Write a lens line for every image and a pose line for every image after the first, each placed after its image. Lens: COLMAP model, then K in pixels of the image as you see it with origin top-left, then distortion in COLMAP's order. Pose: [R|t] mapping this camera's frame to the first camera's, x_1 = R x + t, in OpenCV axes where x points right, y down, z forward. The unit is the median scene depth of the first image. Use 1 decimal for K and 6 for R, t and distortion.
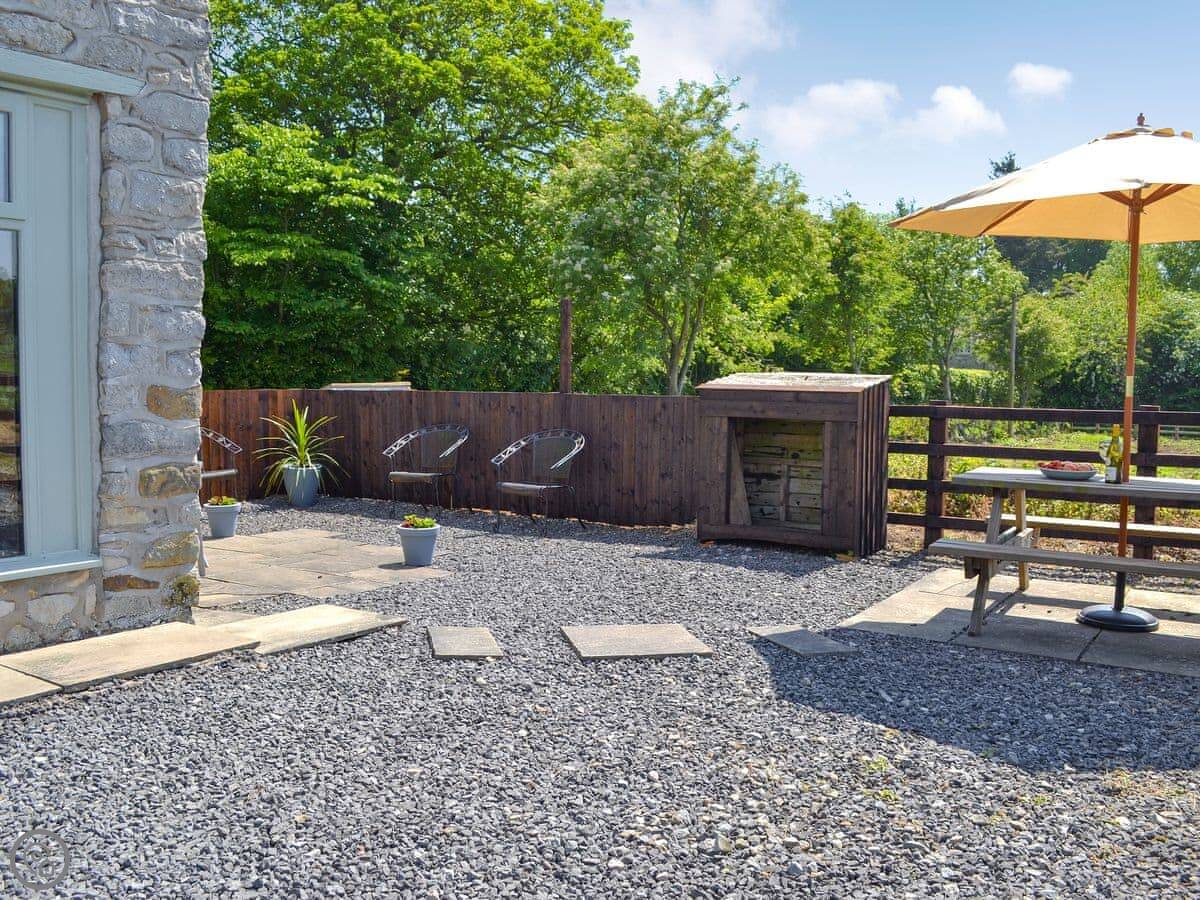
lens RADIAL K [[1237.6, 0, 600.0], [0, 1237.6, 450.0], [0, 0, 1]] dist [-0.024616, -0.032866]
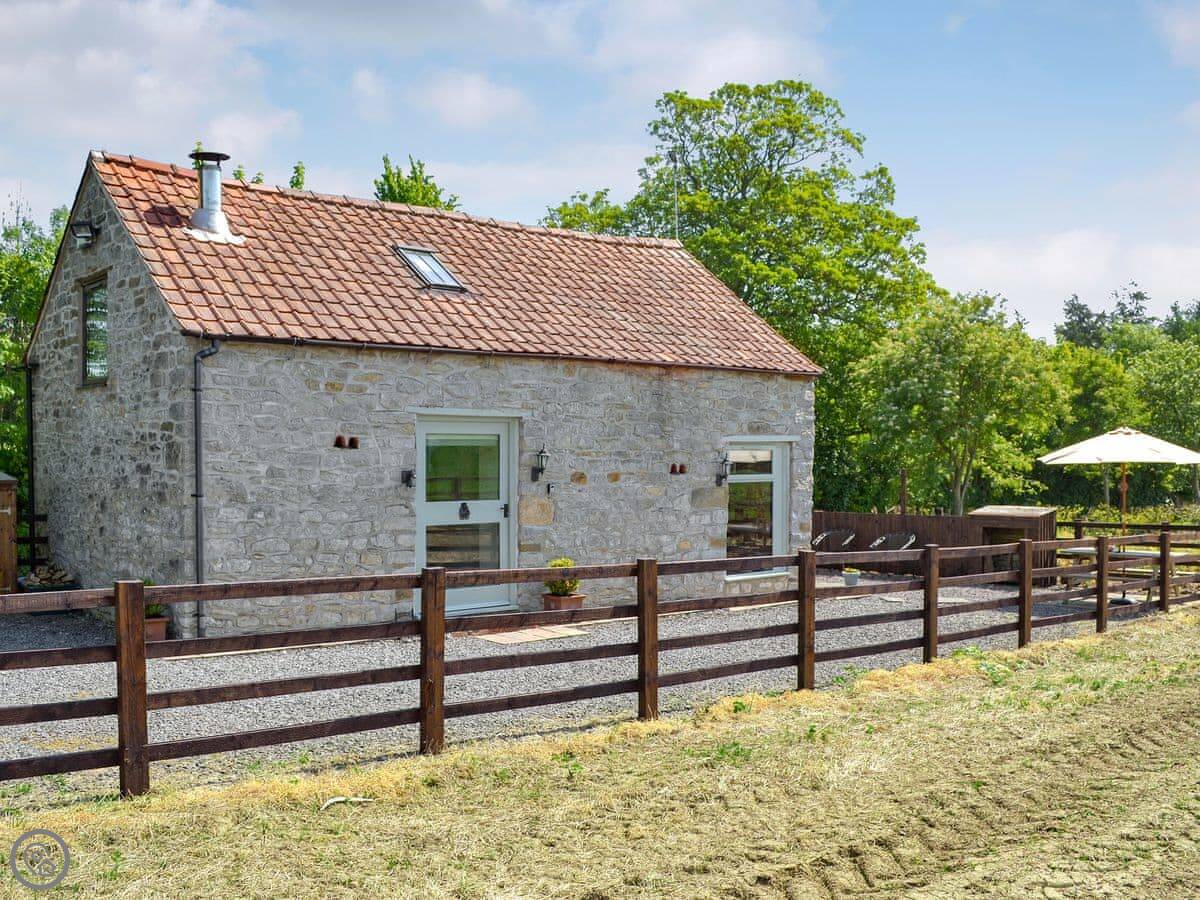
lens RADIAL K [[1237.6, 0, 600.0], [0, 1237.6, 450.0], [0, 0, 1]] dist [-0.024616, -0.032866]
pose [[0.975415, -0.016592, -0.219750, -0.026750], [0.000273, 0.997252, -0.074081, 0.000219], [0.220375, 0.072200, 0.972739, -0.445236]]
